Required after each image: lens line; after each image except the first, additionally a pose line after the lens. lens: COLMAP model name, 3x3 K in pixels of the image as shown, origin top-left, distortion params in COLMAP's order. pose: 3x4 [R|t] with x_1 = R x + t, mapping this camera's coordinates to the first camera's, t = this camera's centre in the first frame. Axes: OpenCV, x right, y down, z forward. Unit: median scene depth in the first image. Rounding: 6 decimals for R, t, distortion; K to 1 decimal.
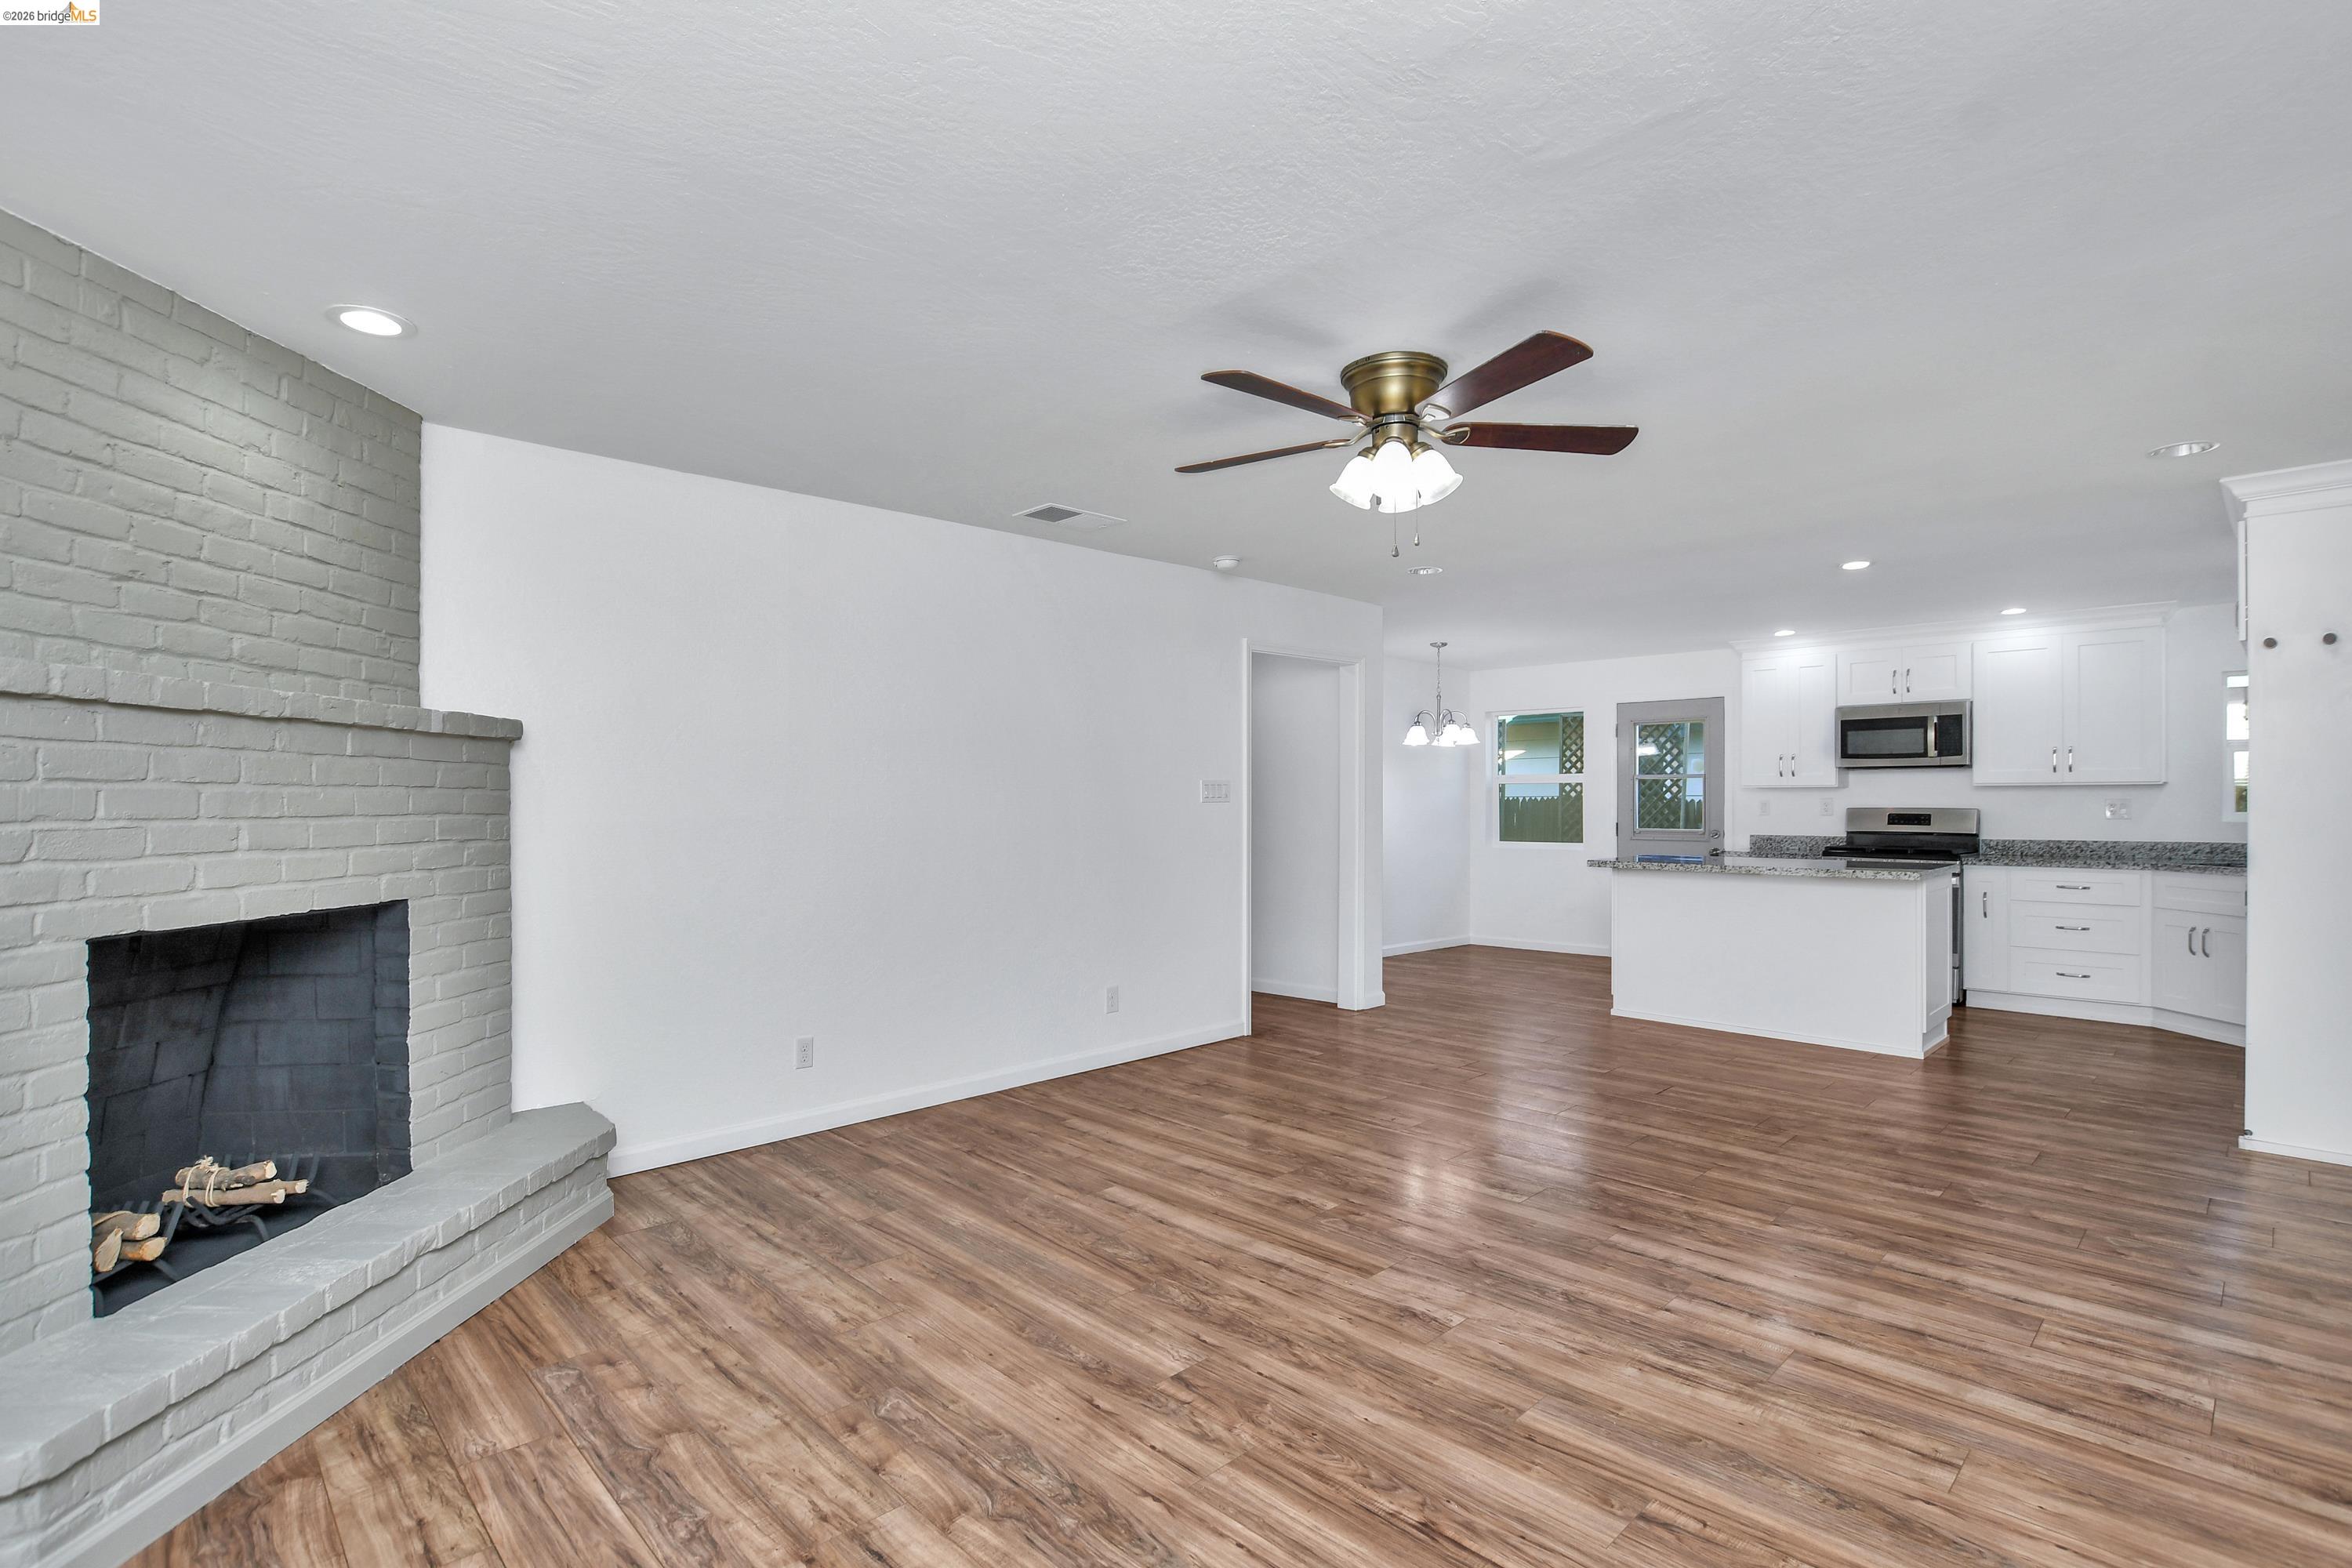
lens RADIAL K [[1096.1, 0, 1158.4], [0, 1096.1, 801.6], [0, 0, 1]] dist [-0.033186, 0.004684]
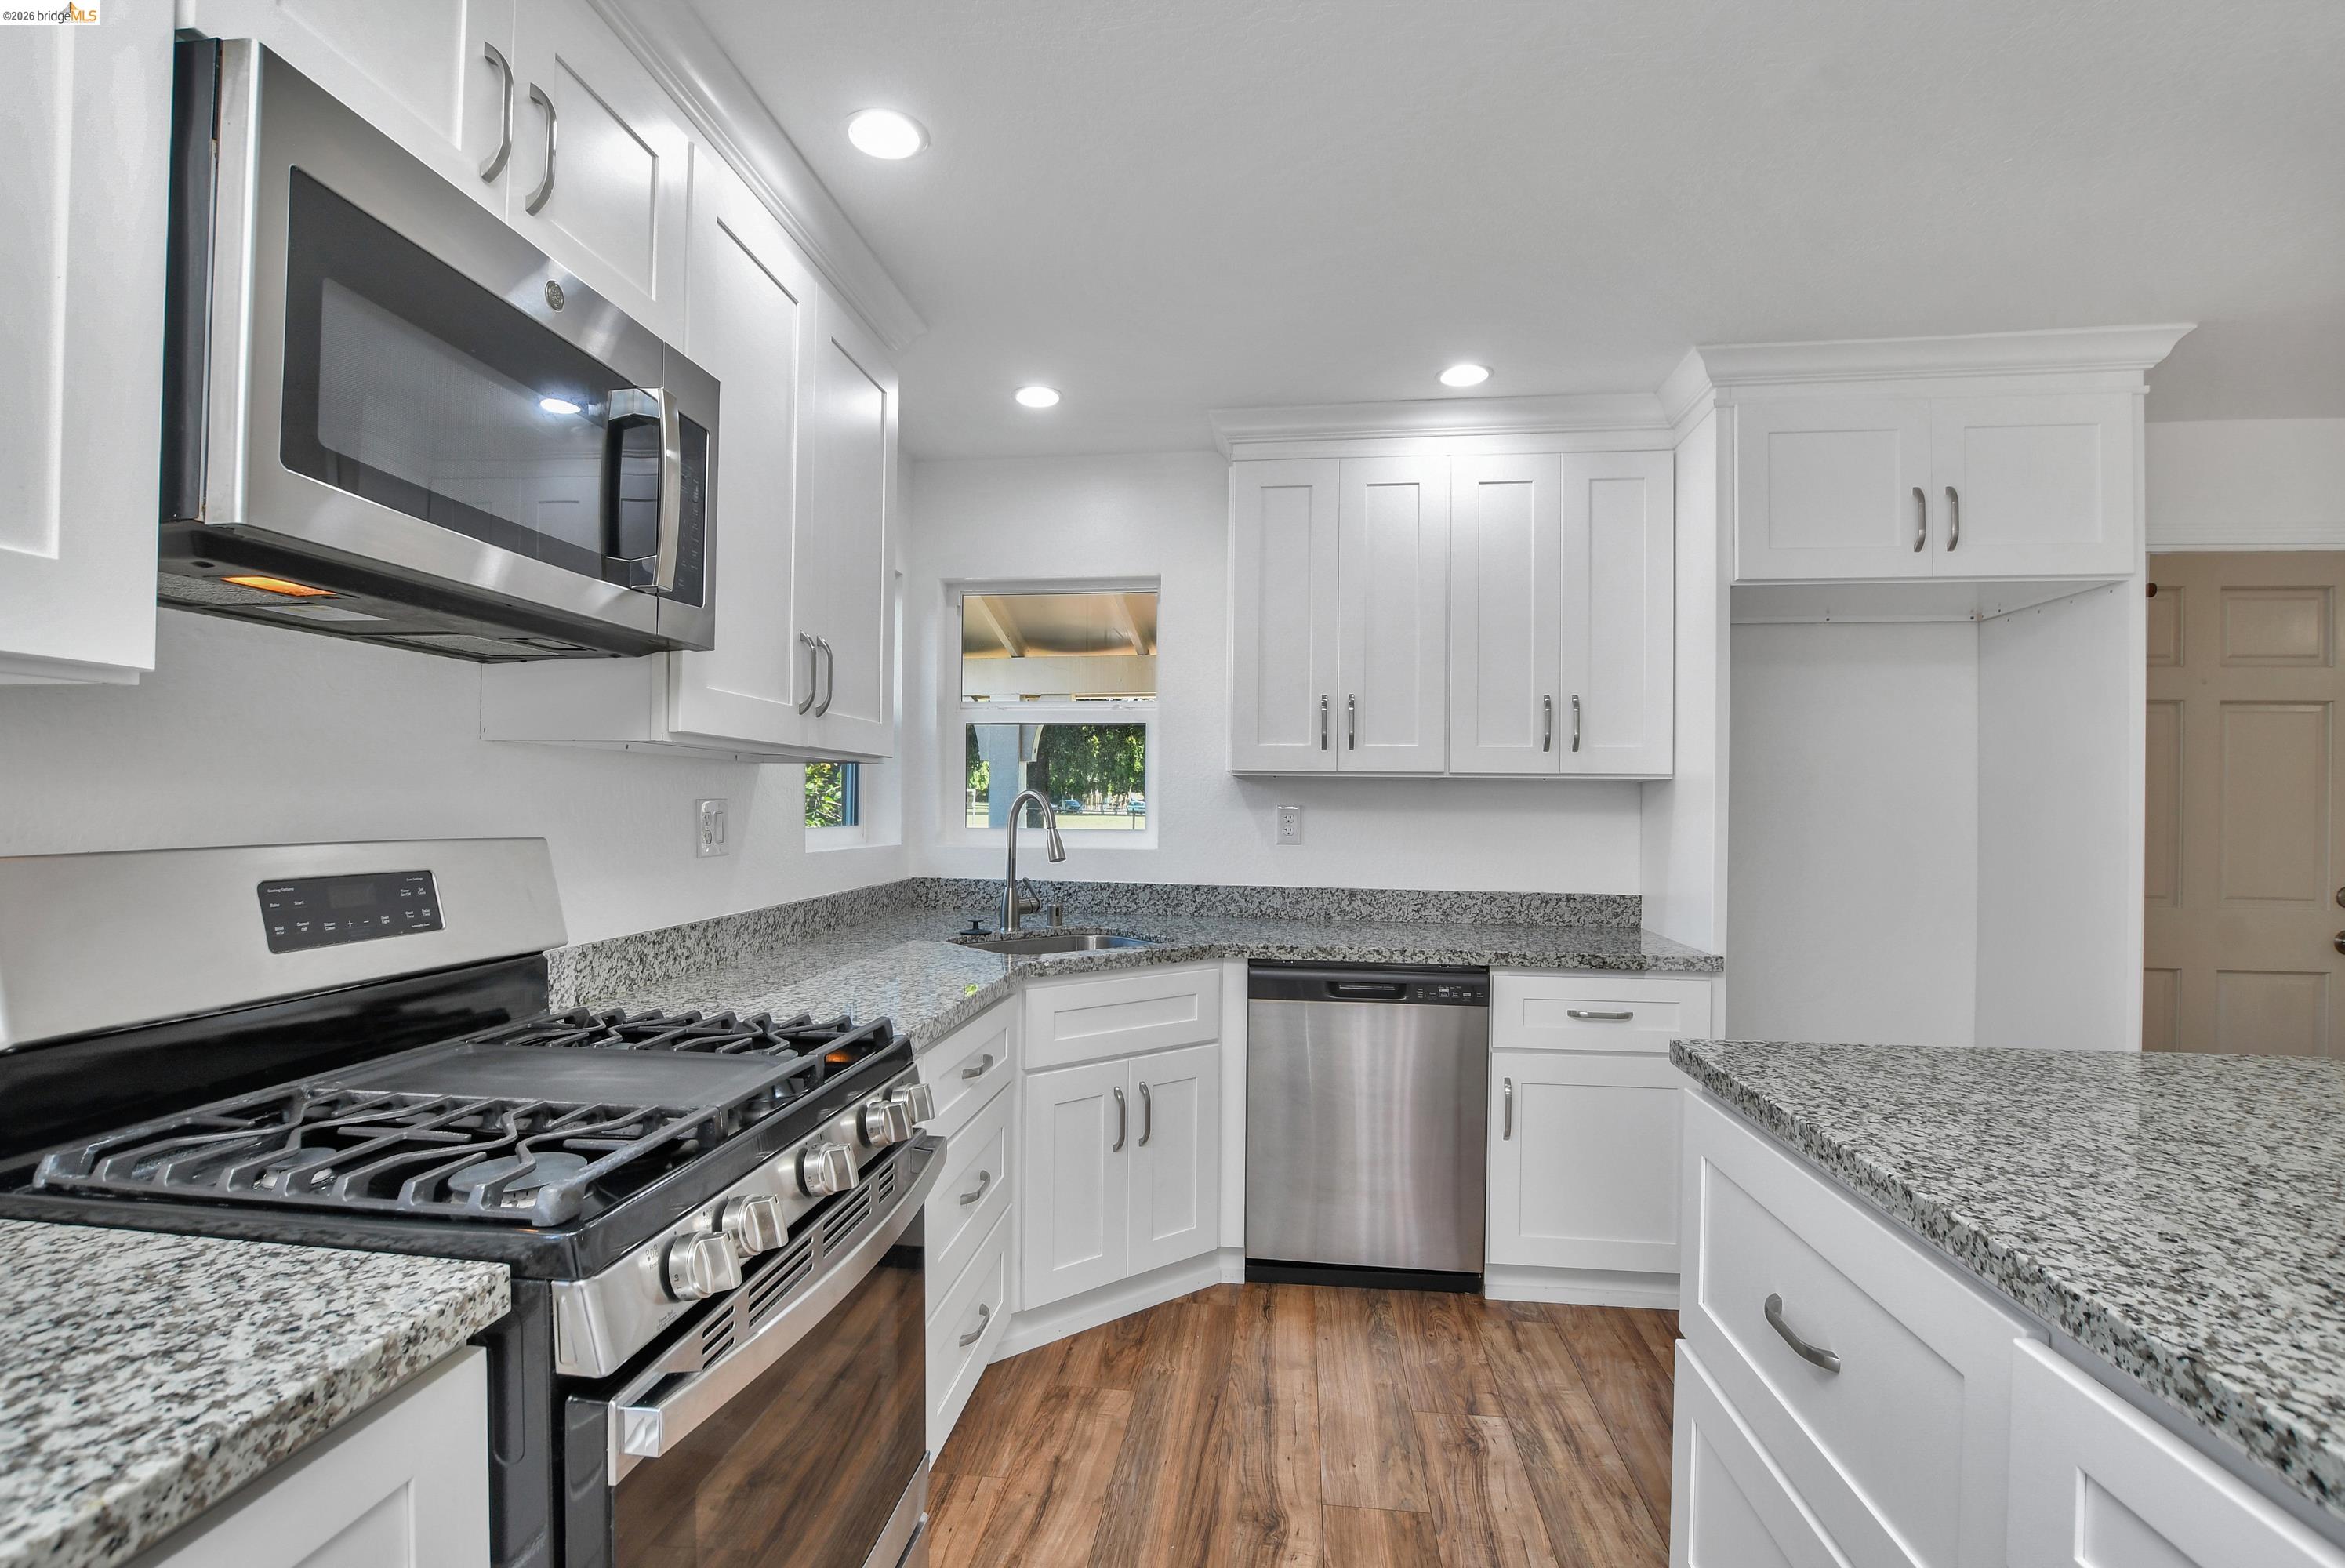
lens RADIAL K [[1101.9, 0, 1151.3], [0, 1101.9, 800.1], [0, 0, 1]] dist [-0.027098, 0.000374]
pose [[-0.629533, -0.001192, 0.776972, 0.835479], [-0.008325, 0.999952, -0.005211, -0.002125], [-0.776929, -0.009749, -0.629513, 1.778443]]
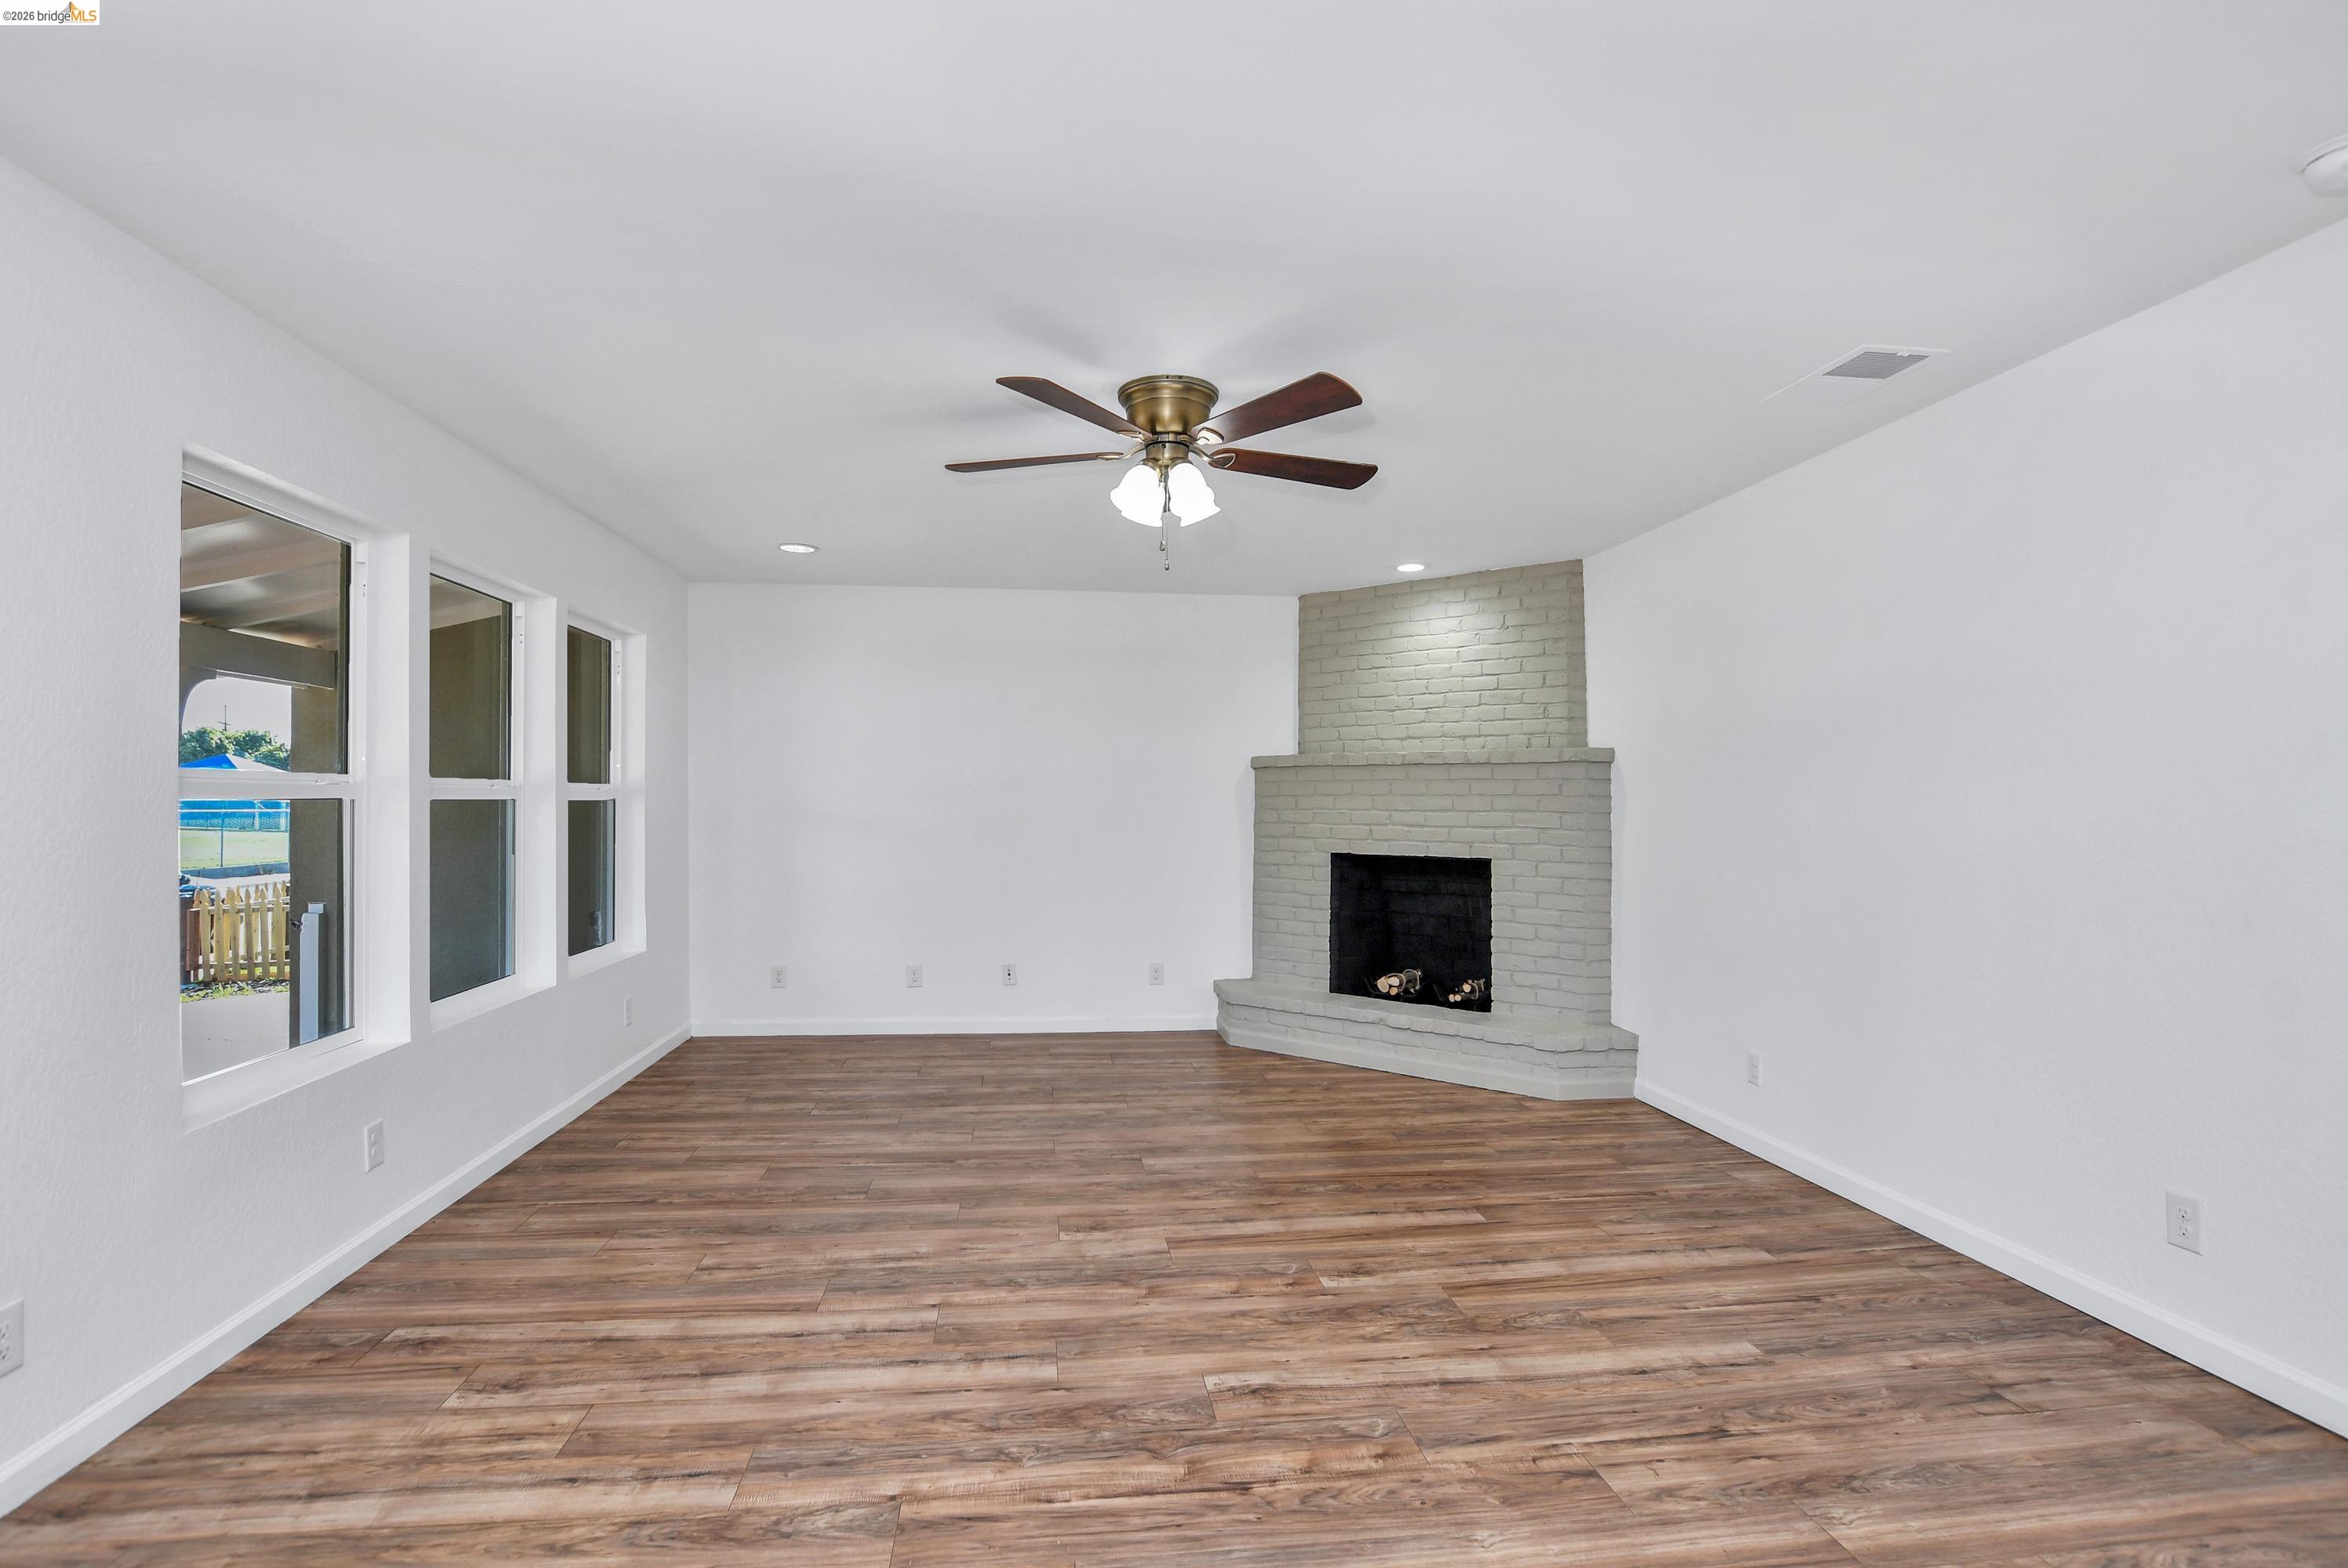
lens RADIAL K [[1103.3, 0, 1152.7], [0, 1103.3, 800.1], [0, 0, 1]] dist [-0.027098, 0.000374]
pose [[-0.601176, -0.001338, -0.799116, 0.759718], [-0.003124, 0.999995, 0.000676, -0.003719], [0.799111, 0.002903, -0.601177, 1.156285]]
